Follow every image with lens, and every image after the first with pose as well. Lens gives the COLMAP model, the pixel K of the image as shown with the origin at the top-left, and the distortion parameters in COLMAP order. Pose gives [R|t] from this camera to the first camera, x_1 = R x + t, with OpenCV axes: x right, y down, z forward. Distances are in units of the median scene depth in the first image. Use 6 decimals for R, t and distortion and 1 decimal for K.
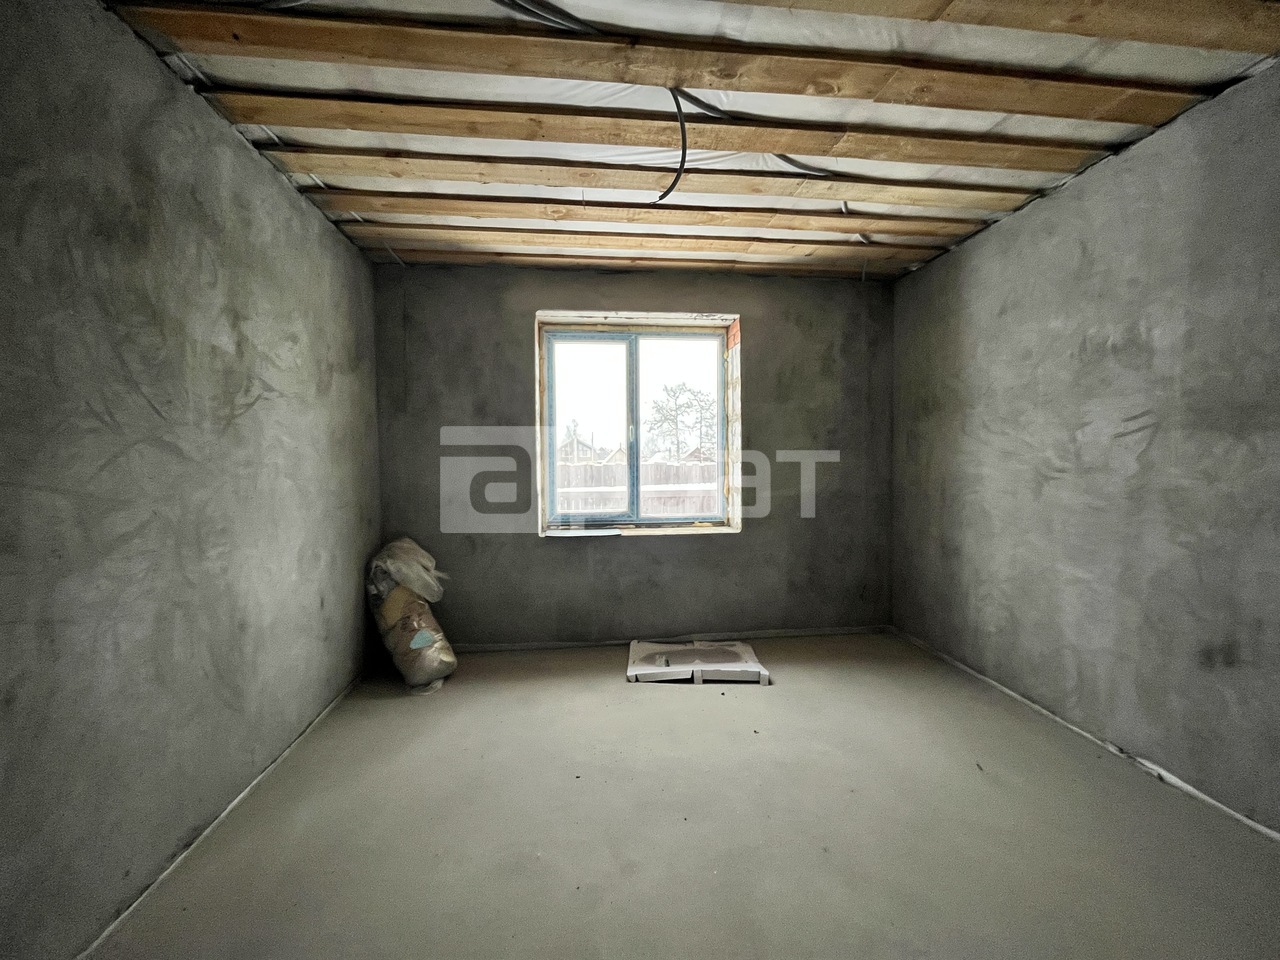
lens RADIAL K [[506.6, 0, 635.4], [0, 506.6, 478.7], [0, 0, 1]] dist [0.018020, 0.000043]
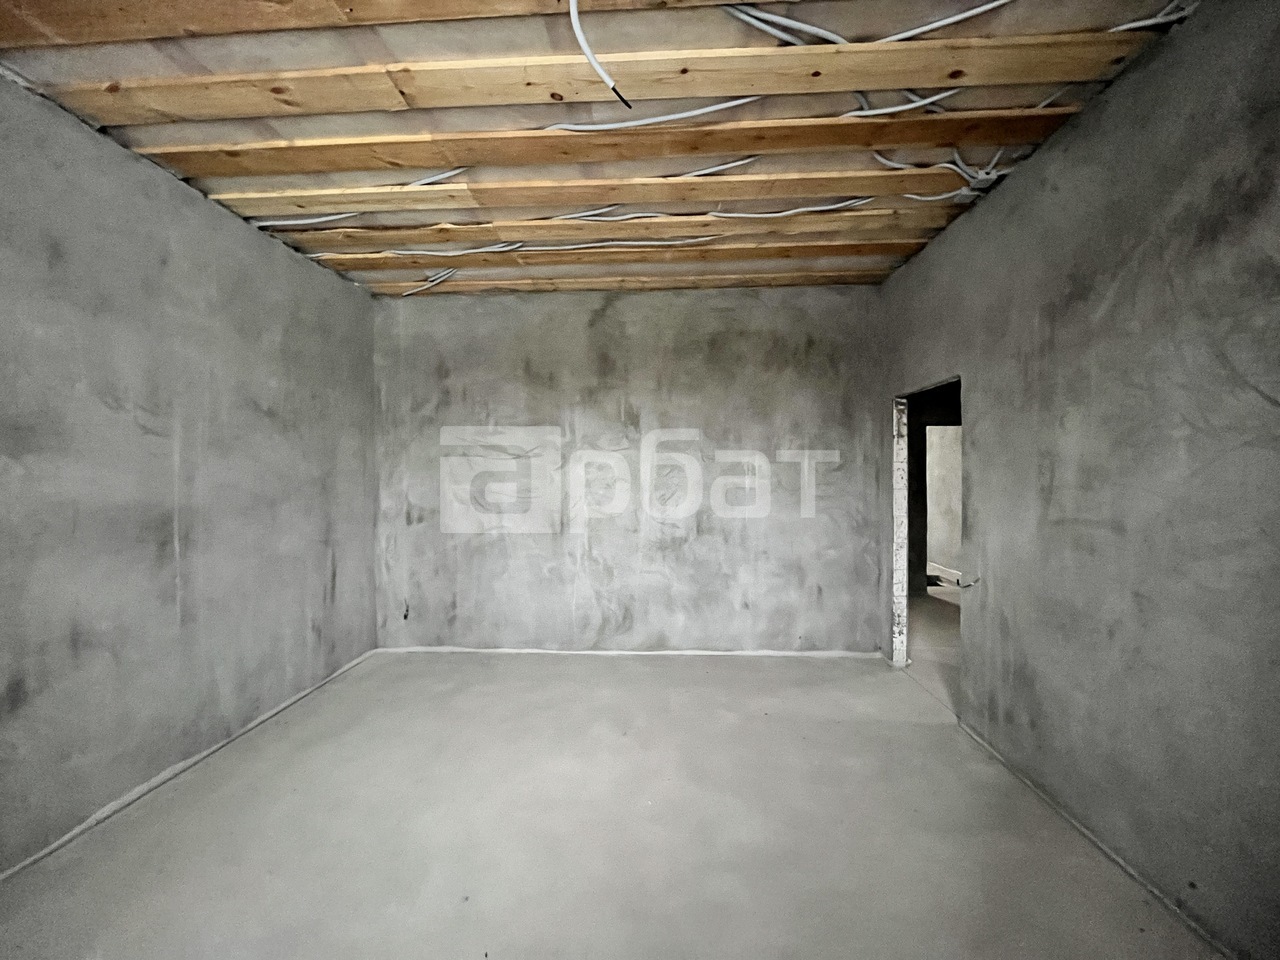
lens RADIAL K [[506.6, 0, 638.1], [0, 506.6, 479.0], [0, 0, 1]] dist [0.018020, 0.000043]
pose [[-0.985125, 0.011800, 0.171436, -0.118398], [0.017680, 0.999305, 0.032812, -0.062347], [-0.170930, 0.035355, -0.984649, 2.181559]]
